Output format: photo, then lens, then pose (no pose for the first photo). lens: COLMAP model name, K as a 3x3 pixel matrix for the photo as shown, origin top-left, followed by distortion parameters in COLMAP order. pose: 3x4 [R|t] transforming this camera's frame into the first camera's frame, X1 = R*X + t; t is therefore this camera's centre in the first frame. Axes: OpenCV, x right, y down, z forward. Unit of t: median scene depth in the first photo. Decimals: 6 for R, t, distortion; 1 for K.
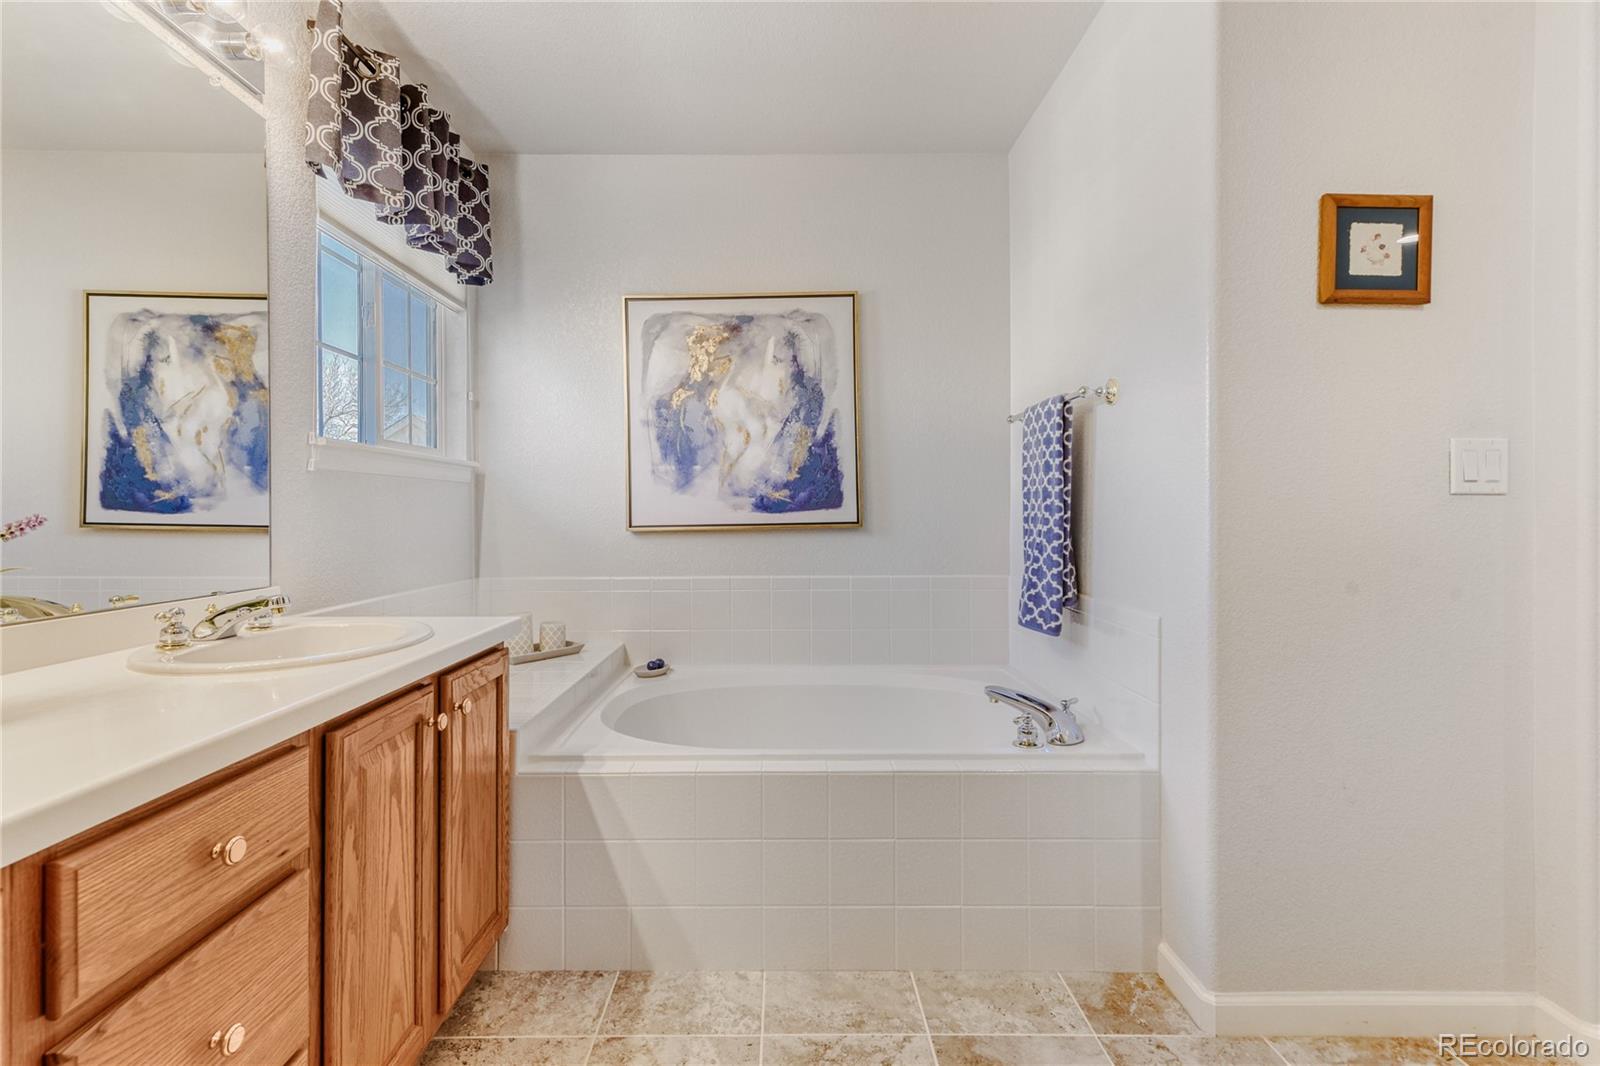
lens RADIAL K [[725.3, 0, 800.4], [0, 725.3, 507.7], [0, 0, 1]] dist [0.013435, 0.000225]
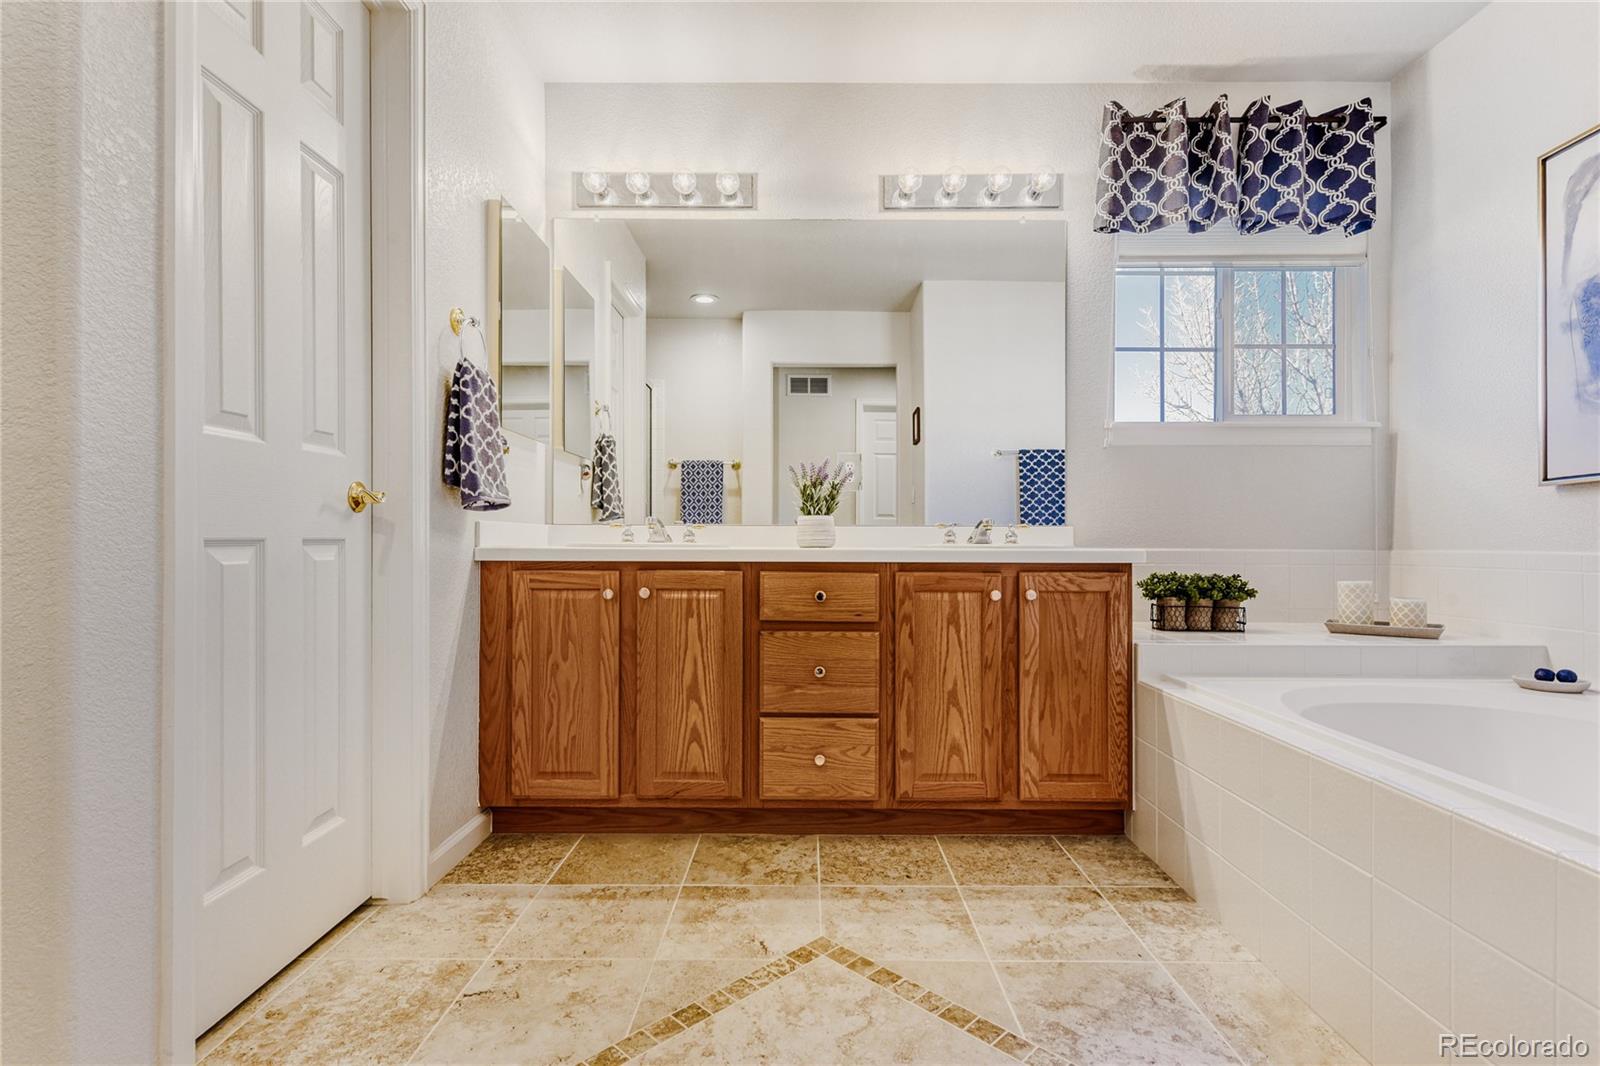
lens RADIAL K [[813.5, 0, 803.5], [0, 813.5, 522.4], [0, 0, 1]] dist [0.017034, -0.000207]
pose [[-0.024377, -0.029799, -0.999259, 0.865956], [0.002126, 0.999552, -0.029859, 0.134444], [0.999701, -0.002852, -0.024303, 0.447692]]
